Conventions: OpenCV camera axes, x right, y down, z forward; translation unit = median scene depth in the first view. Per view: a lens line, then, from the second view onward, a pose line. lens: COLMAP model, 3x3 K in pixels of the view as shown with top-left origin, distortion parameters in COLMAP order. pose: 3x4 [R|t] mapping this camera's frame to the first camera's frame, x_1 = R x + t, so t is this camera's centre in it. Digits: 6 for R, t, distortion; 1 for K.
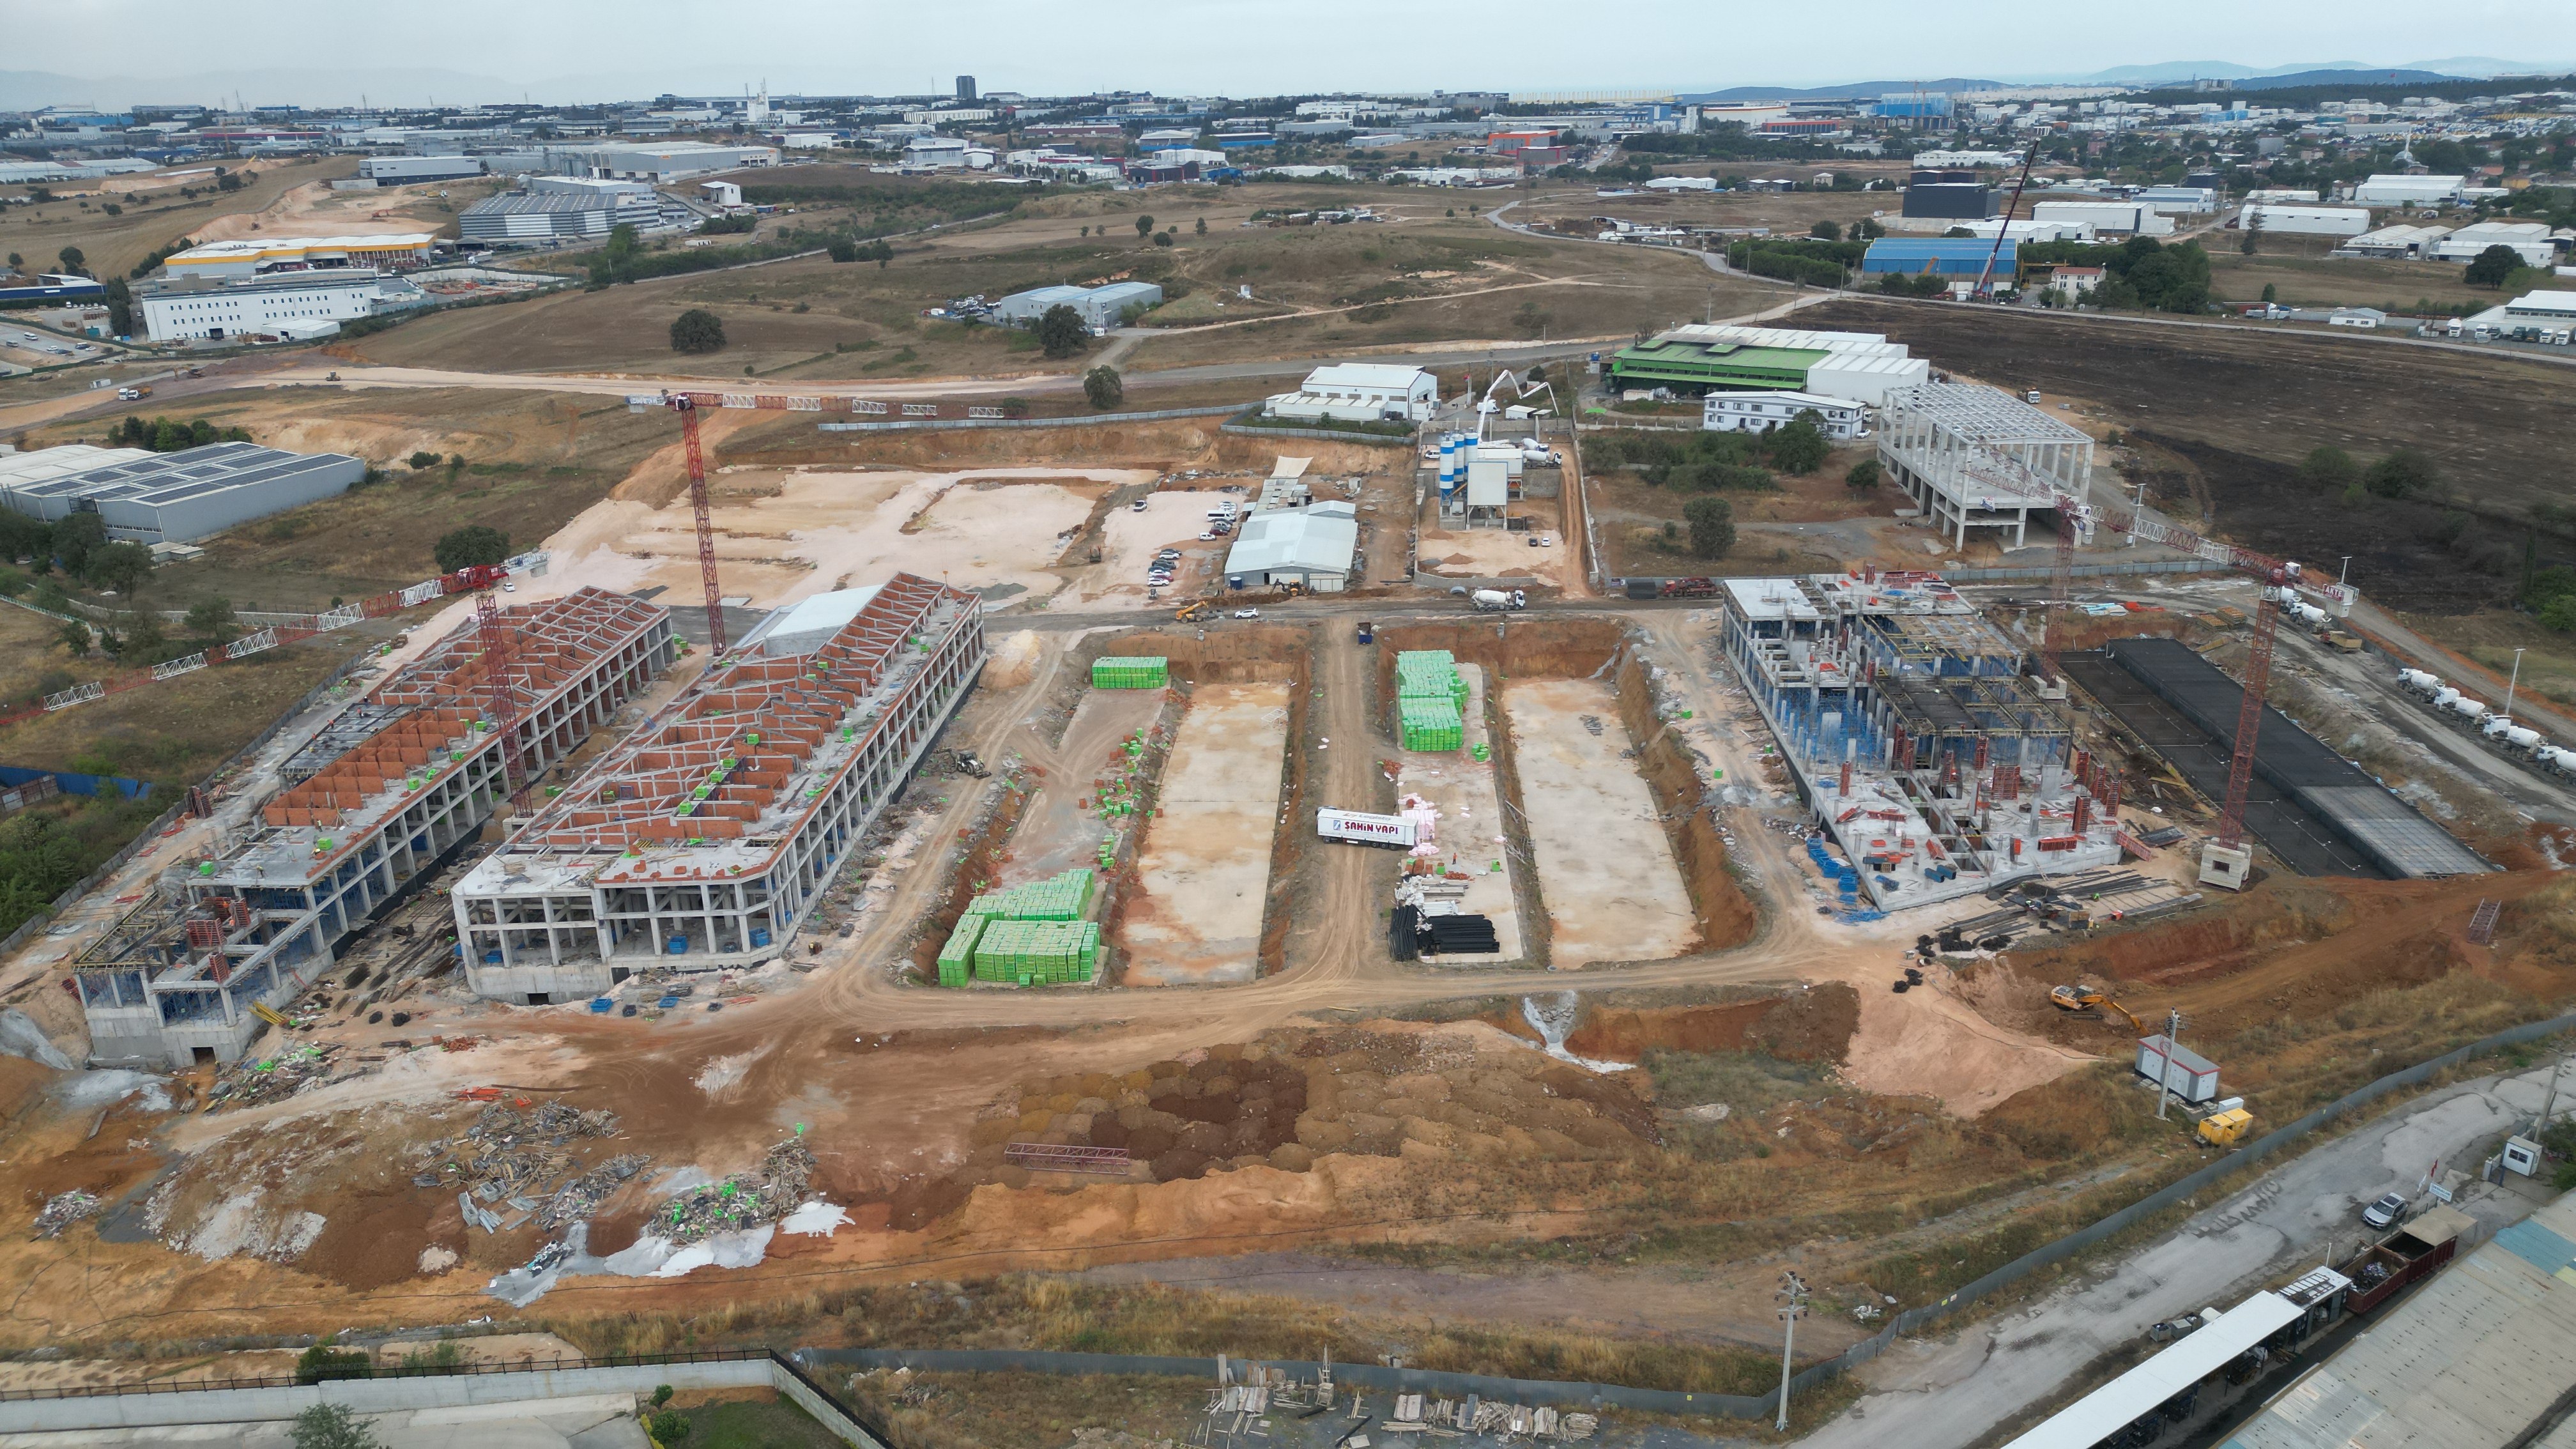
lens RADIAL K [[1764.8, 0, 1279.8], [0, 1764.8, 727.9], [0, 0, 1]] dist [0.073925, -0.070029]
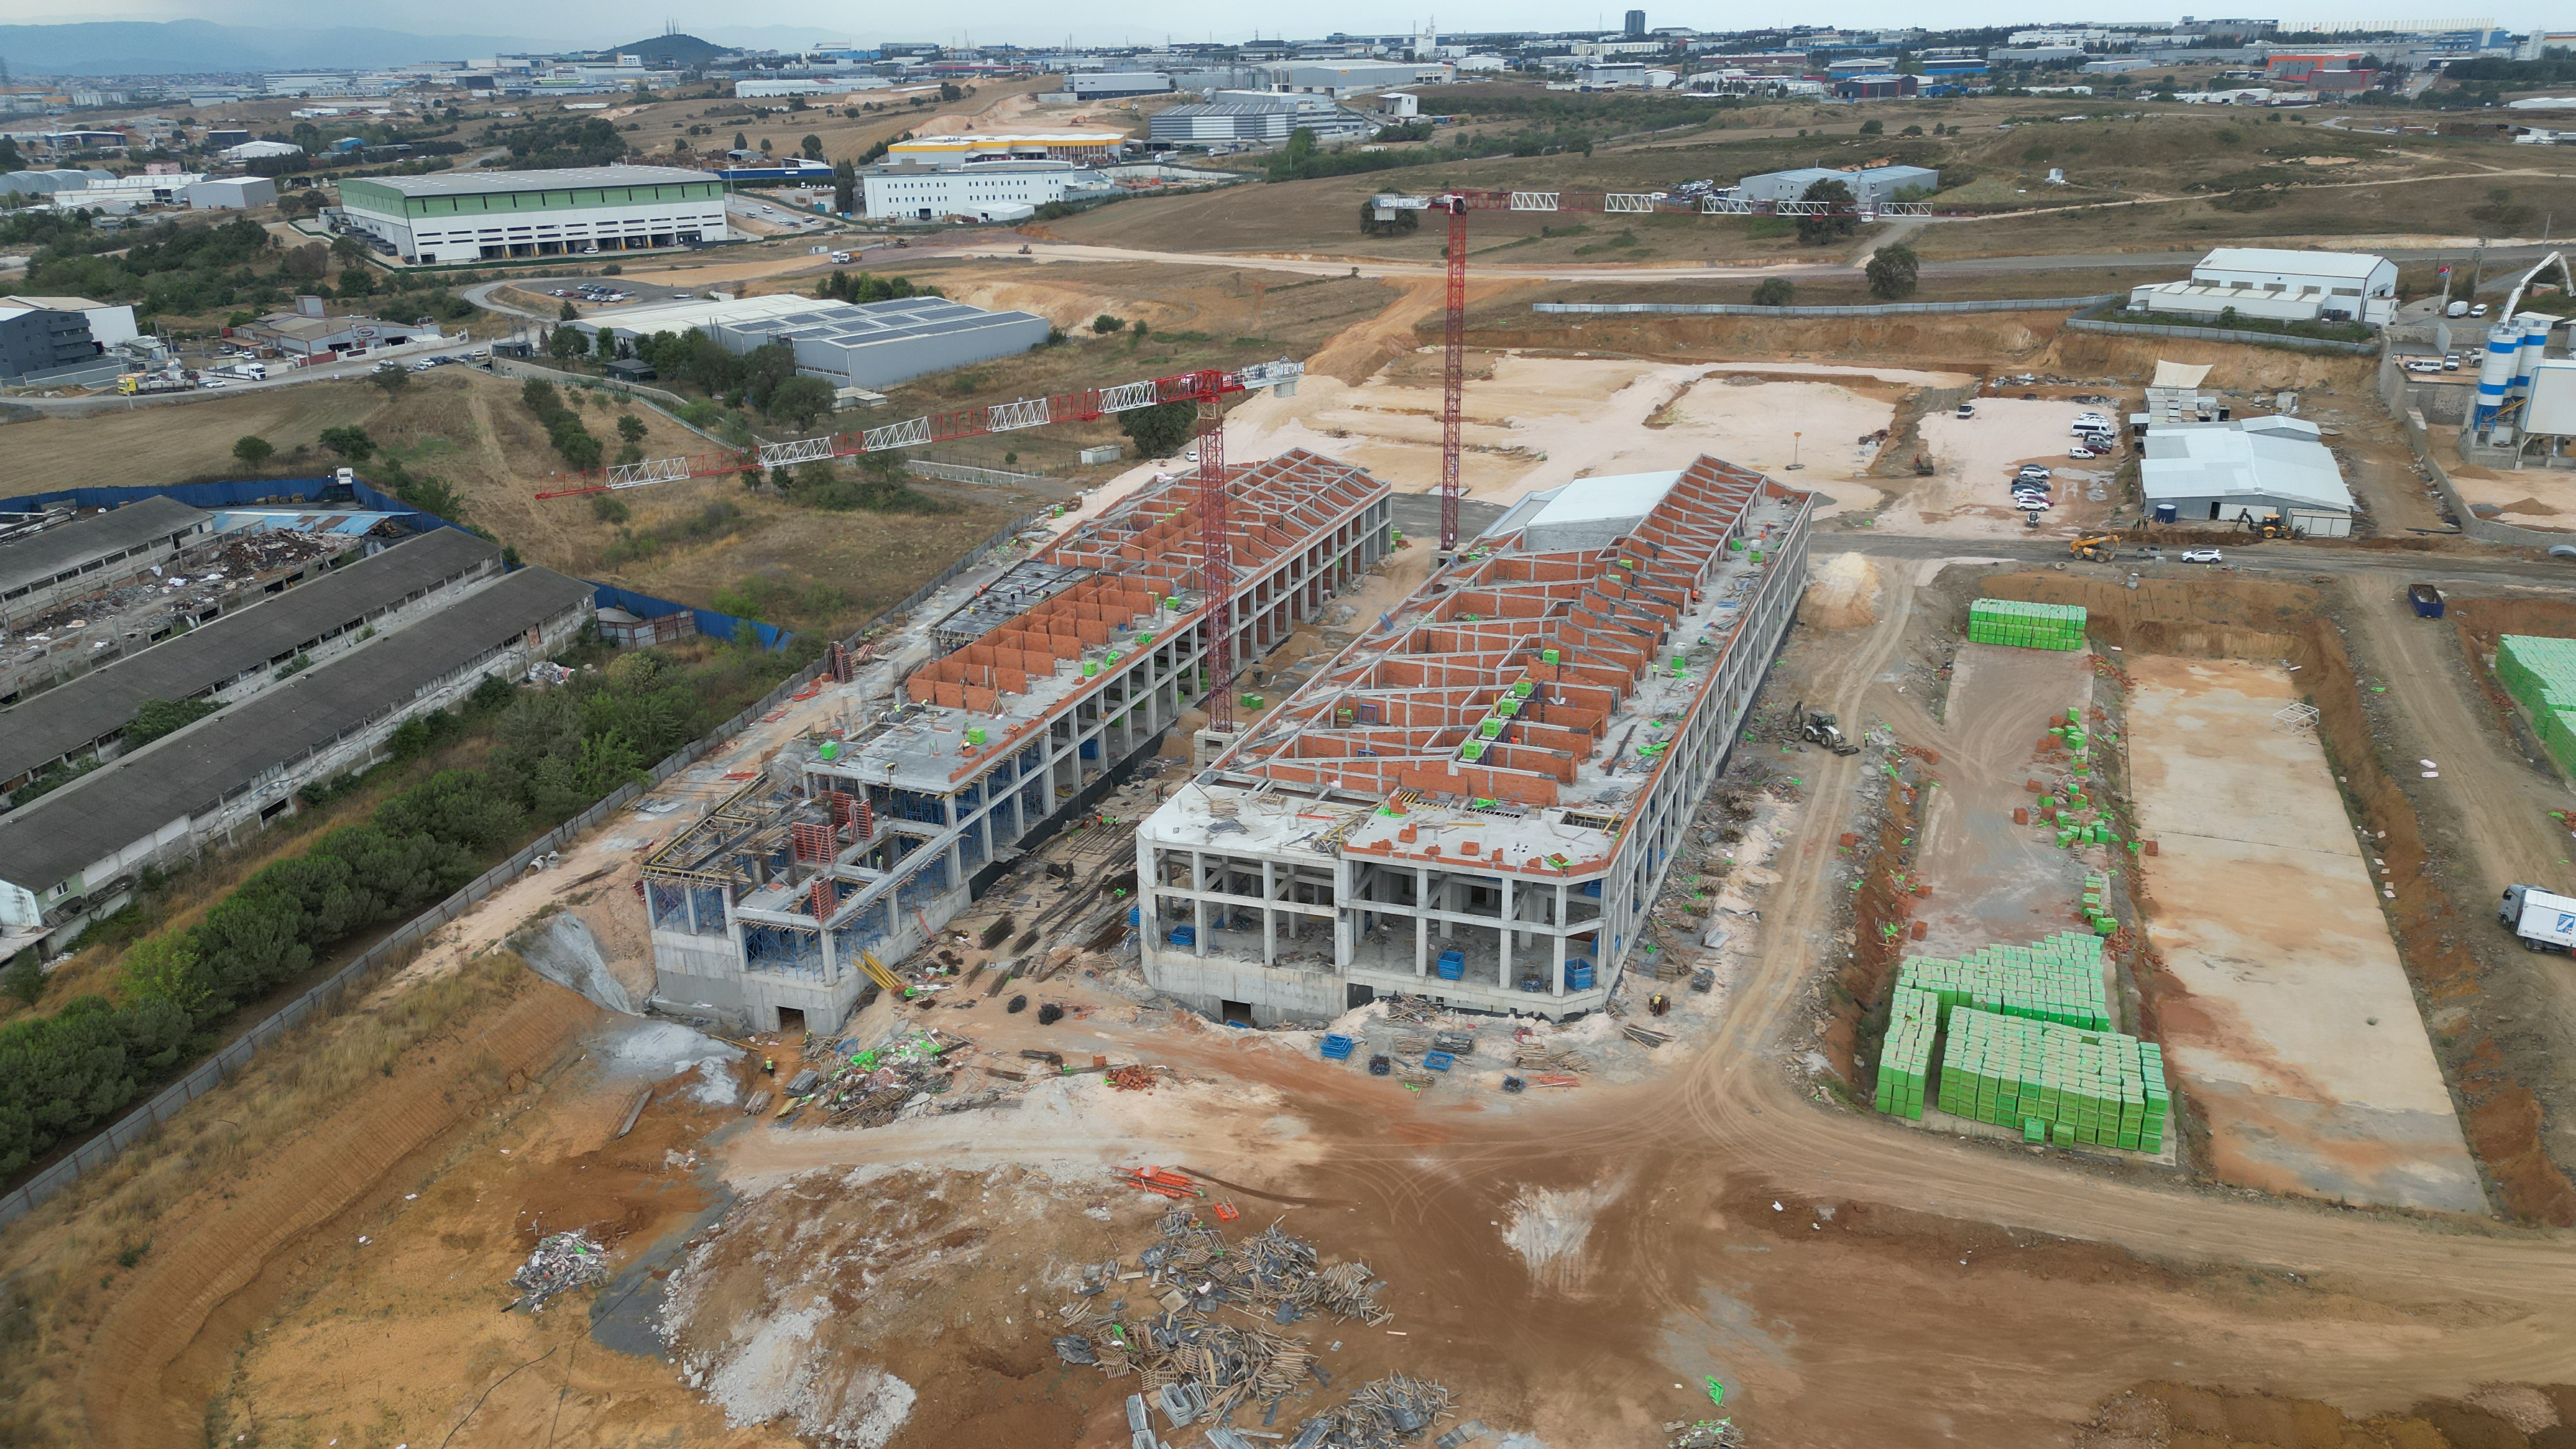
lens RADIAL K [[1764.8, 0, 1297.4], [0, 1764.8, 719.4], [0, 0, 1]] dist [0.073925, -0.070029]
pose [[0.946764, 0.119116, -0.299080, -0.115237], [-0.114096, 0.992879, 0.034260, 0.010977], [0.301031, 0.001688, 0.953613, 0.209523]]
